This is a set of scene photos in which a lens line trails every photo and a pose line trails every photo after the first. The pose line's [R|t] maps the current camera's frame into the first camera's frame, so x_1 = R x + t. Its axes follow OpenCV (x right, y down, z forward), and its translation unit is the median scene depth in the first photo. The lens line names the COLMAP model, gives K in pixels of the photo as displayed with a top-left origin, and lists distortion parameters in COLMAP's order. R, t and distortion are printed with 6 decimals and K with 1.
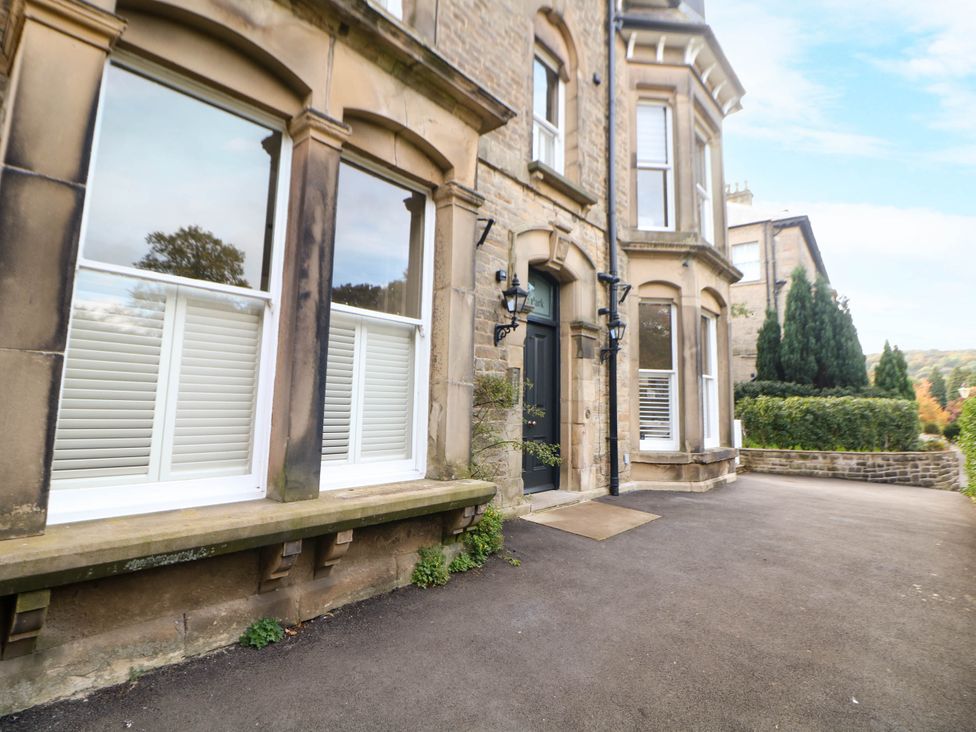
lens RADIAL K [[497.5, 0, 482.7], [0, 497.5, 341.9], [0, 0, 1]] dist [-0.001494, -0.011786]
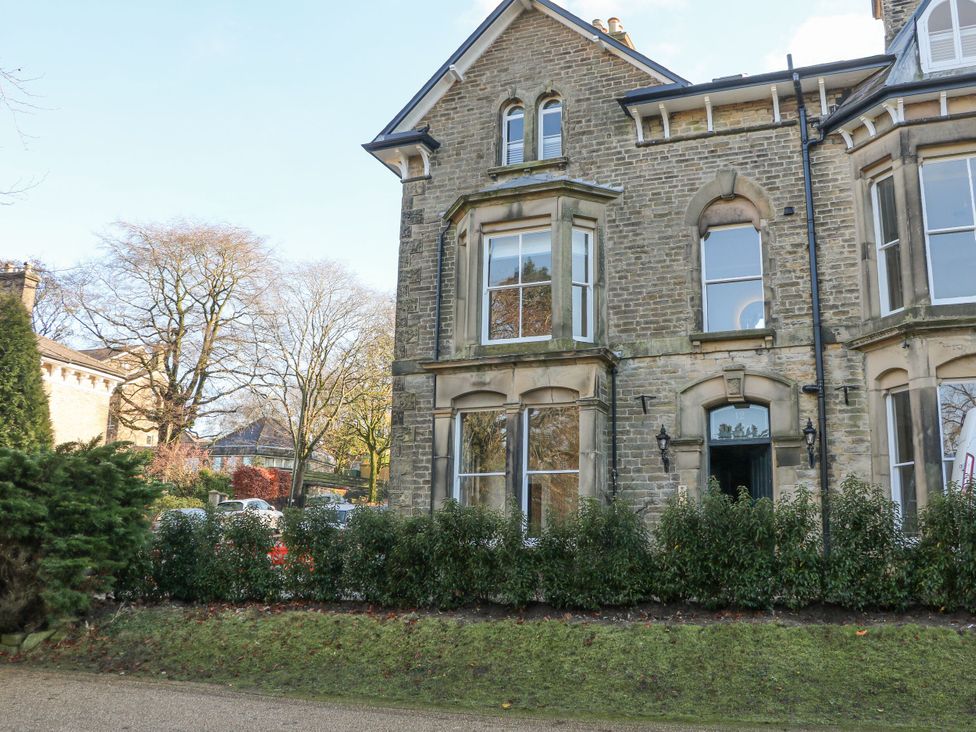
lens RADIAL K [[968.8, 0, 488.0], [0, 968.8, 366.0], [0, 0, 1]] dist [-0.195137, 0.176911]
pose [[0.314887, -0.227472, -0.921468, 2.084198], [0.107304, 0.973164, -0.203565, 0.182685], [0.943044, -0.034777, 0.330845, -0.379485]]
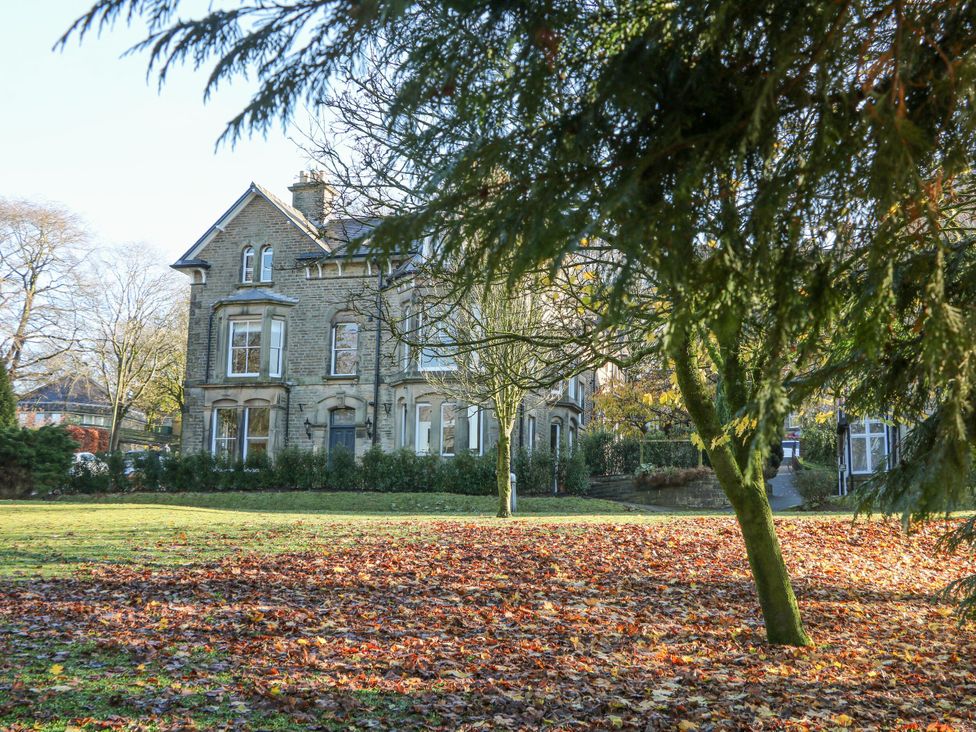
lens RADIAL K [[1301.3, 0, 488.0], [0, 1301.3, 366.0], [0, 0, 1]] dist [-0.005605, -0.018395]
pose [[0.413270, -0.162004, -0.896082, 6.623854], [0.102270, 0.986079, -0.131108, 0.621623], [0.904847, -0.037459, 0.424085, -1.255768]]
